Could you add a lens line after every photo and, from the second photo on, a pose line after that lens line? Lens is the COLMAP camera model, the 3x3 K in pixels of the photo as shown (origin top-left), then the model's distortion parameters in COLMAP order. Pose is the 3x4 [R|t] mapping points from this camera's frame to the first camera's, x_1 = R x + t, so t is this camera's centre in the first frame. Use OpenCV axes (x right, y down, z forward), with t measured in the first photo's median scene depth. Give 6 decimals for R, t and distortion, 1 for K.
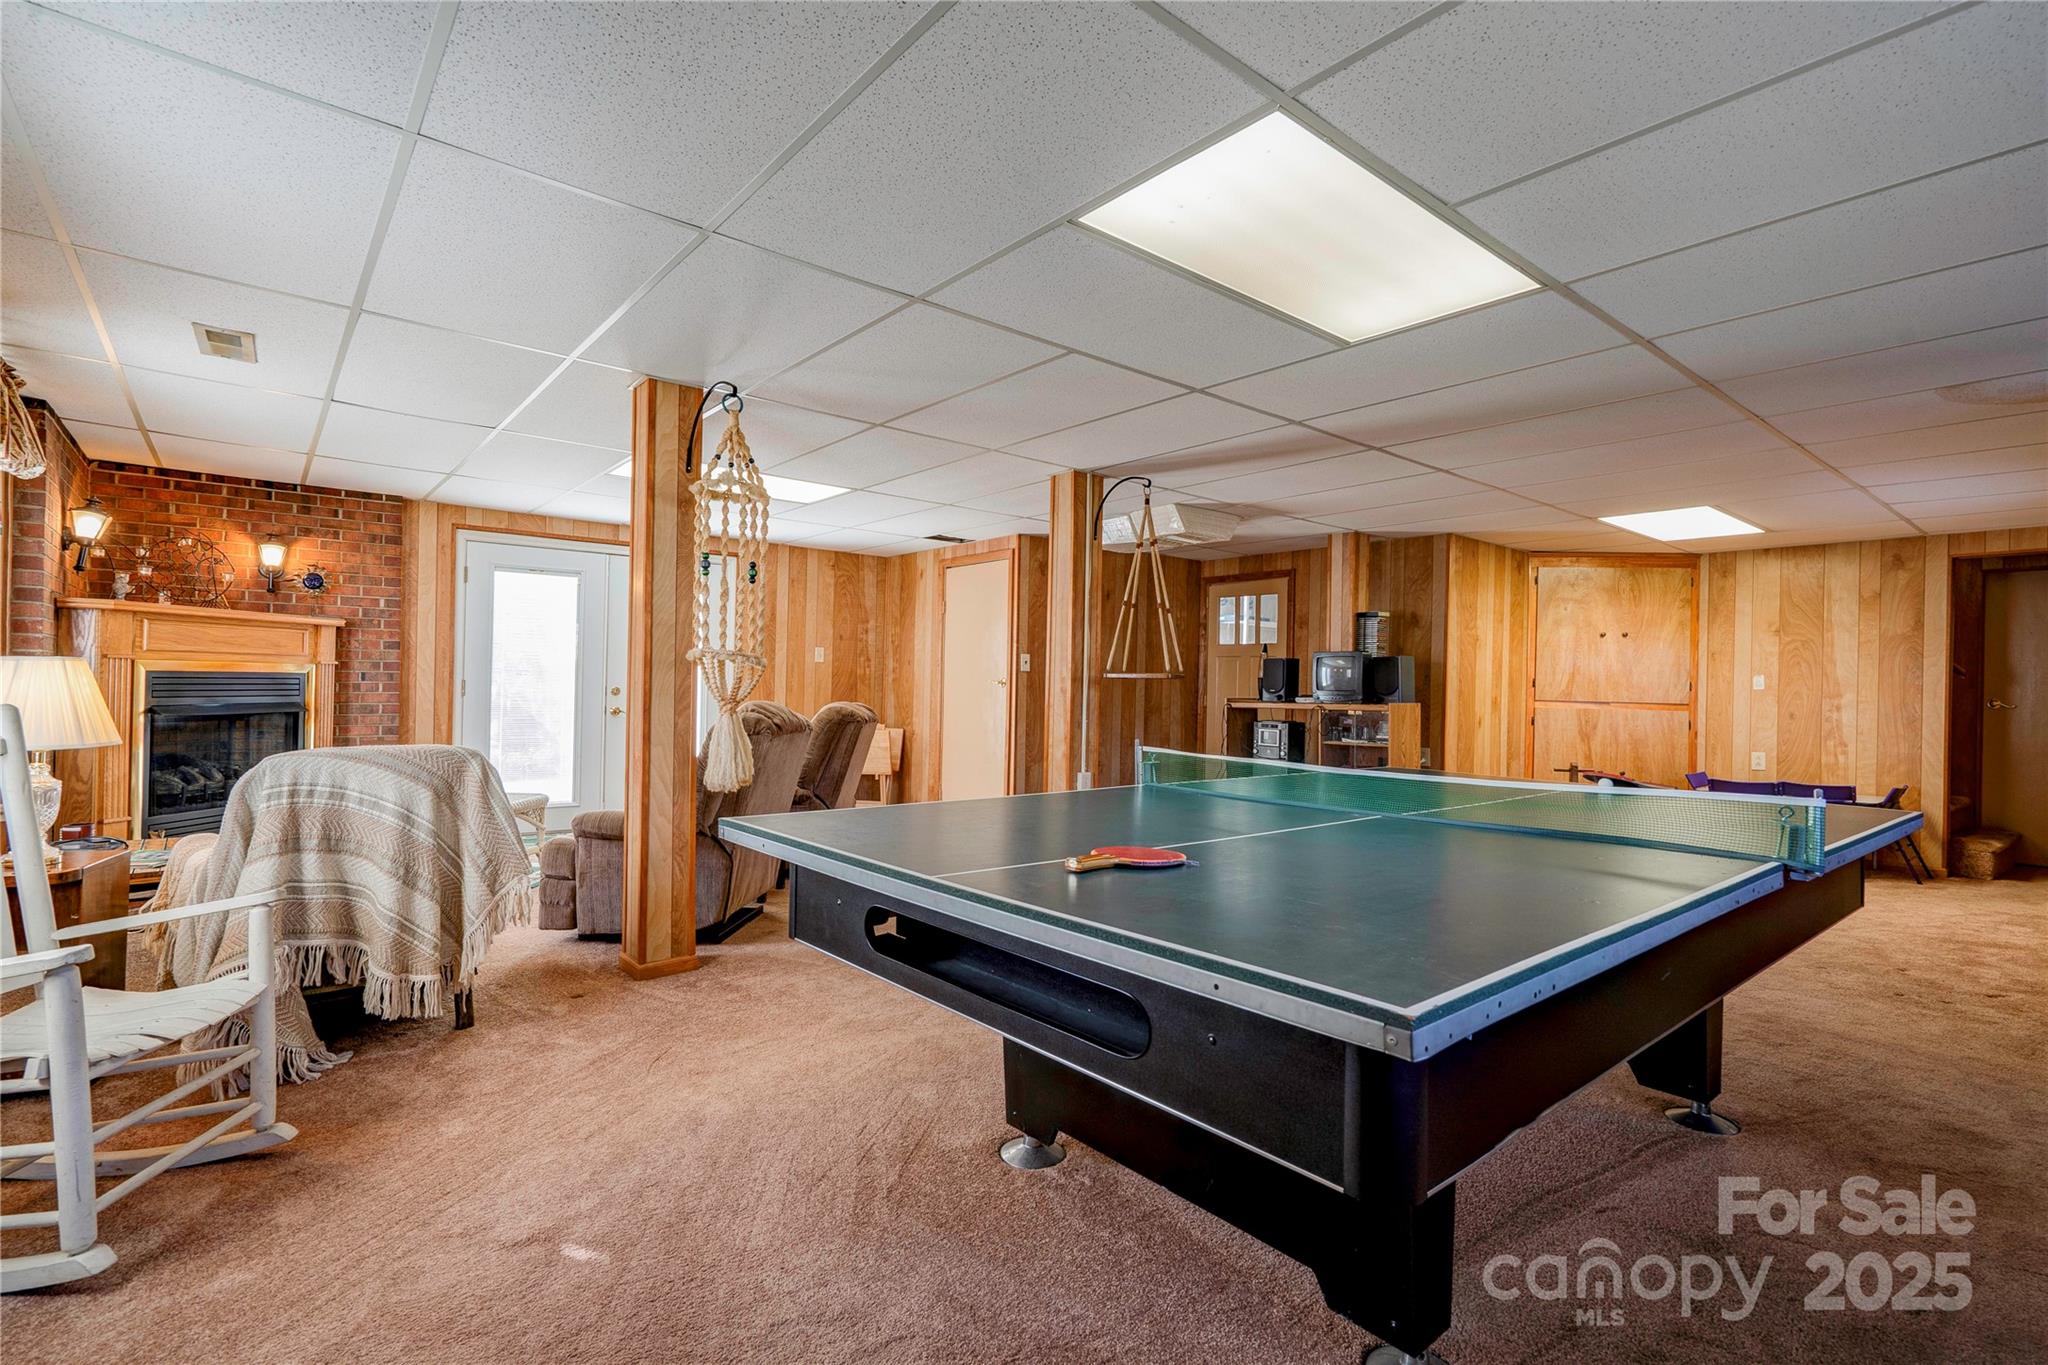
lens RADIAL K [[963.9, 0, 1013.8], [0, 963.9, 681.2], [0, 0, 1]] dist [-0.007383, 0.017770]
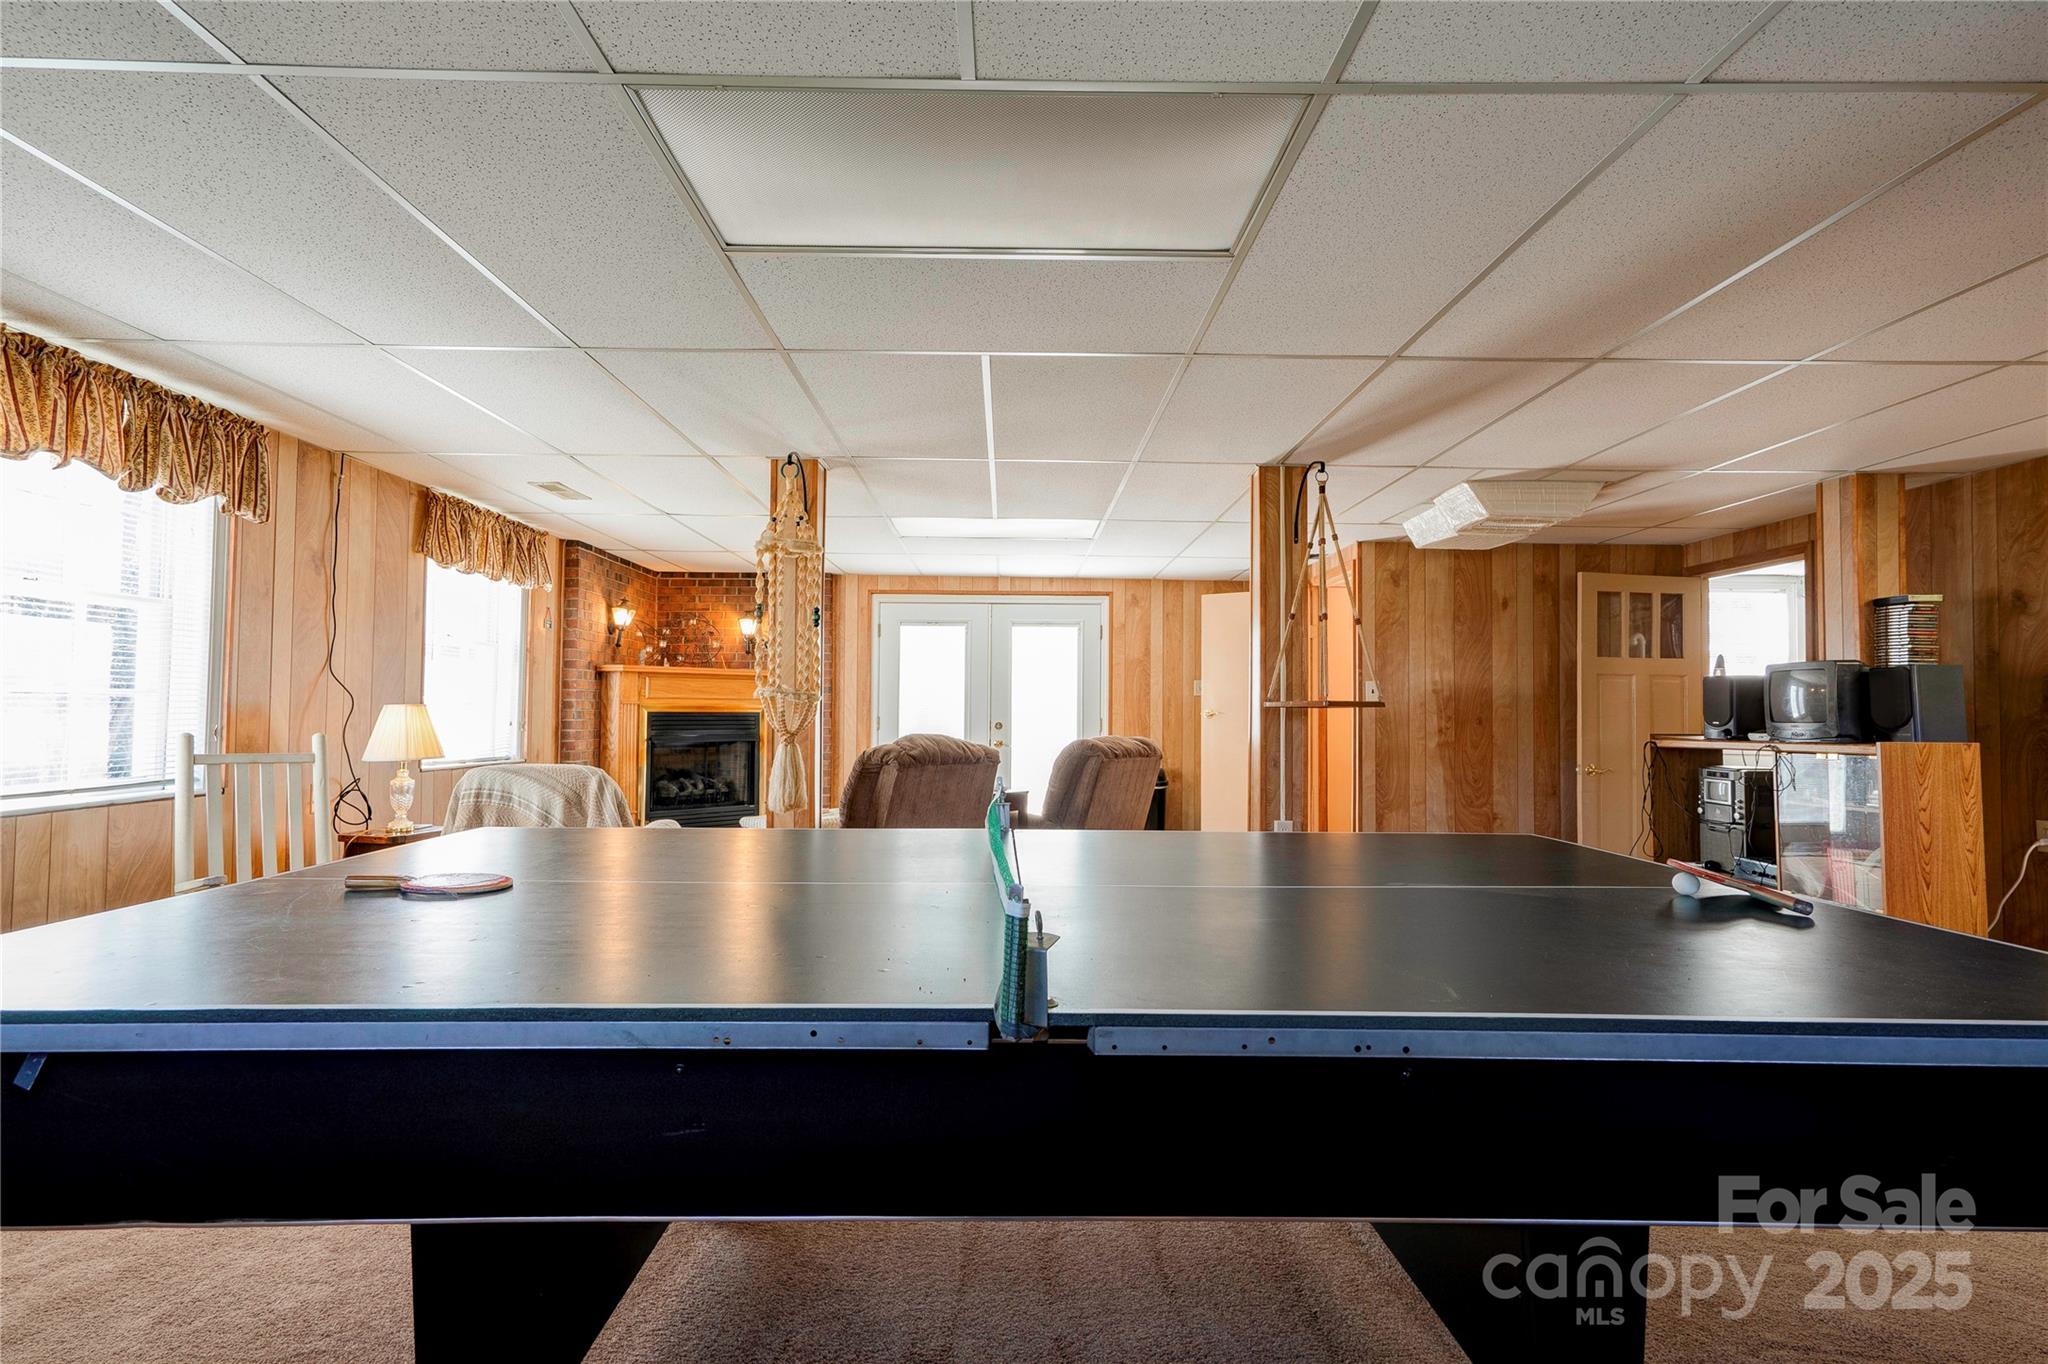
lens RADIAL K [[963.9, 0, 1013.8], [0, 963.9, 680.7], [0, 0, 1]] dist [-0.007383, 0.017770]
pose [[0.776814, -0.031528, -0.628940, 0.348175], [0.007800, 0.999151, -0.040453, 0.004044], [0.629681, 0.026519, 0.776401, 0.164973]]
